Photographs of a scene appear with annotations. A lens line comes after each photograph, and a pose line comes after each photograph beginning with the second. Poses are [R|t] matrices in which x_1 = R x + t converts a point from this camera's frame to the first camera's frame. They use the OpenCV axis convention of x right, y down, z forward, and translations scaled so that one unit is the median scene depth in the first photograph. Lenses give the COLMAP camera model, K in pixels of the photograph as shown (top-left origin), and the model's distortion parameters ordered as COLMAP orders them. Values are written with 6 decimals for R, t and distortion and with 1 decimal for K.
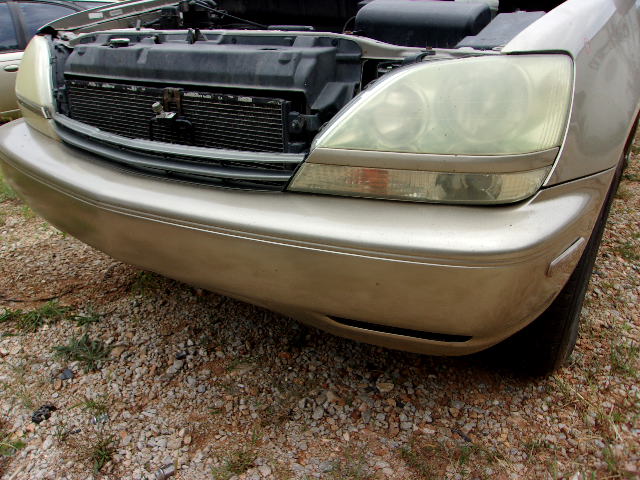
lens RADIAL K [[503.6, 0, 320.0], [0, 503.6, 240.0], [0, 0, 1]] dist [-0.004285, 0.007967]
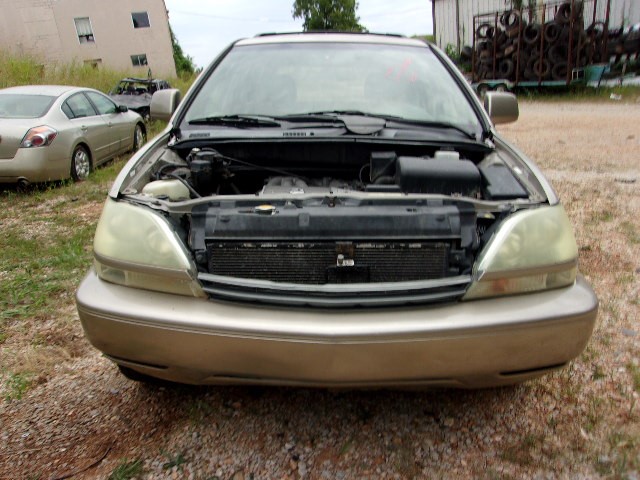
lens RADIAL K [[503.6, 0, 320.0], [0, 503.6, 240.0], [0, 0, 1]] dist [-0.004285, 0.007967]
pose [[0.839023, -0.144948, 0.524433, -1.077640], [0.211666, 0.974890, -0.069189, -0.234784], [-0.501236, 0.169056, 0.848636, -0.111646]]
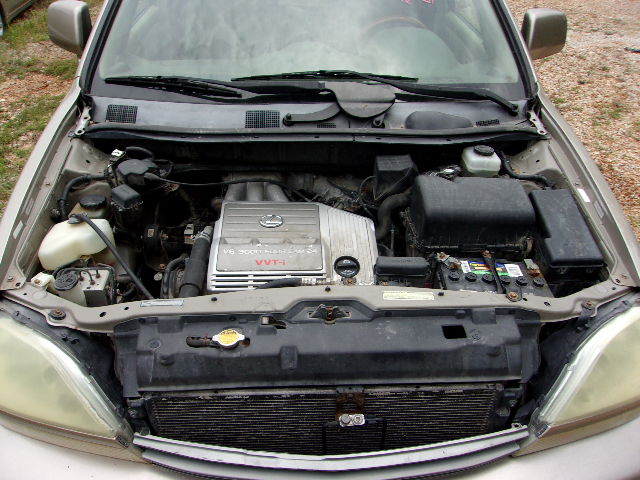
lens RADIAL K [[501.2, 0, 320.0], [0, 501.2, 240.0], [0, 0, 1]] dist [0.008088, 0.009753]
pose [[0.802624, -0.324343, 0.500596, -0.716270], [0.212375, 0.939635, 0.268294, -0.829618], [-0.557398, -0.109025, 0.823056, 0.329464]]
